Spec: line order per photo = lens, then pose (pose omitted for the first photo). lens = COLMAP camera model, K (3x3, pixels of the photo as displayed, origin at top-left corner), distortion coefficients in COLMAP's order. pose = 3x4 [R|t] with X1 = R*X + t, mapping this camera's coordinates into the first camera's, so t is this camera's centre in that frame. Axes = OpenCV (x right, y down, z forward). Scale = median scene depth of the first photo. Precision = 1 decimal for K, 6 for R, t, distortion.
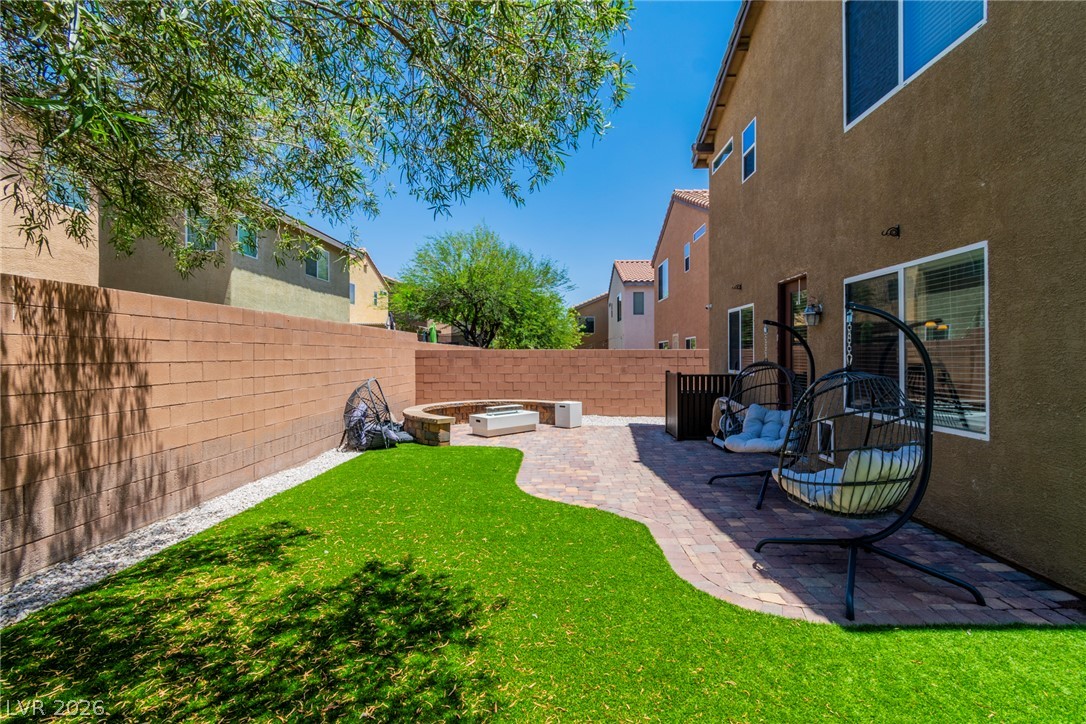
lens RADIAL K [[479.6, 0, 539.4], [0, 479.6, 351.8], [0, 0, 1]] dist [0.009474, 0.001095]
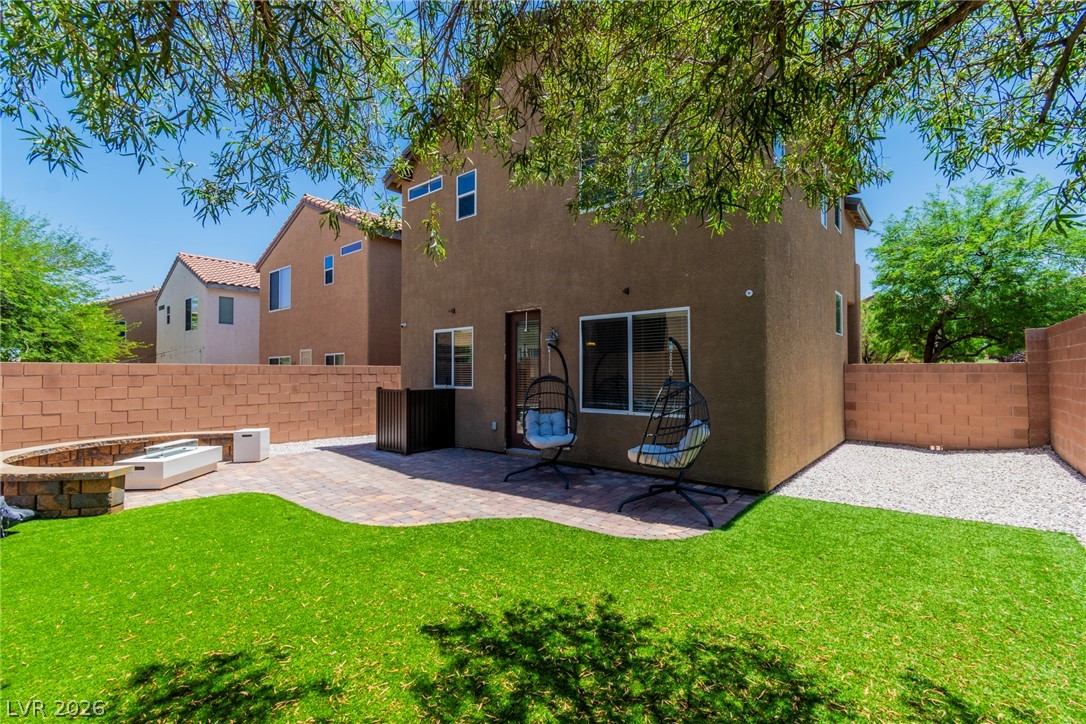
lens RADIAL K [[479.6, 0, 543.3], [0, 479.6, 362.7], [0, 0, 1]] dist [0.009474, 0.001095]
pose [[0.611462, 0.016074, 0.791110, -0.563413], [-0.004775, 0.999850, -0.016624, 0.007415], [-0.791259, 0.006388, 0.611447, 0.234739]]
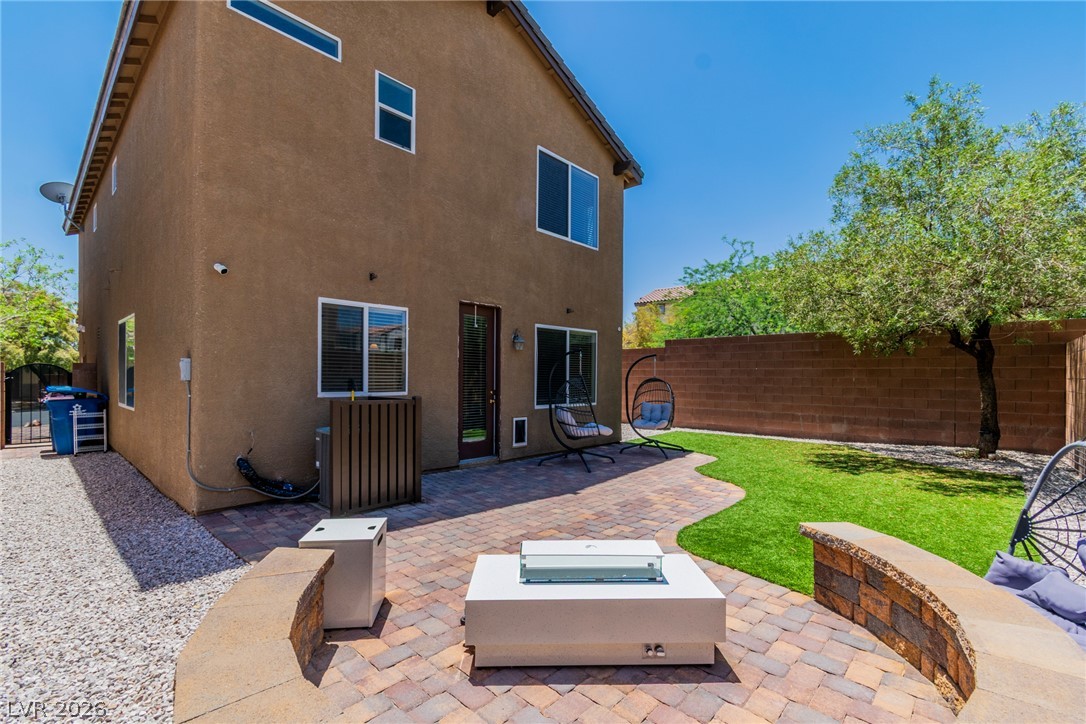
lens RADIAL K [[479.6, 0, 545.6], [0, 479.6, 370.3], [0, 0, 1]] dist [0.009474, 0.001095]
pose [[-0.758676, -0.014682, 0.651302, -0.431547], [-0.023157, 0.999722, -0.004438, 0.008112], [-0.651056, -0.018449, -0.758805, 2.246361]]
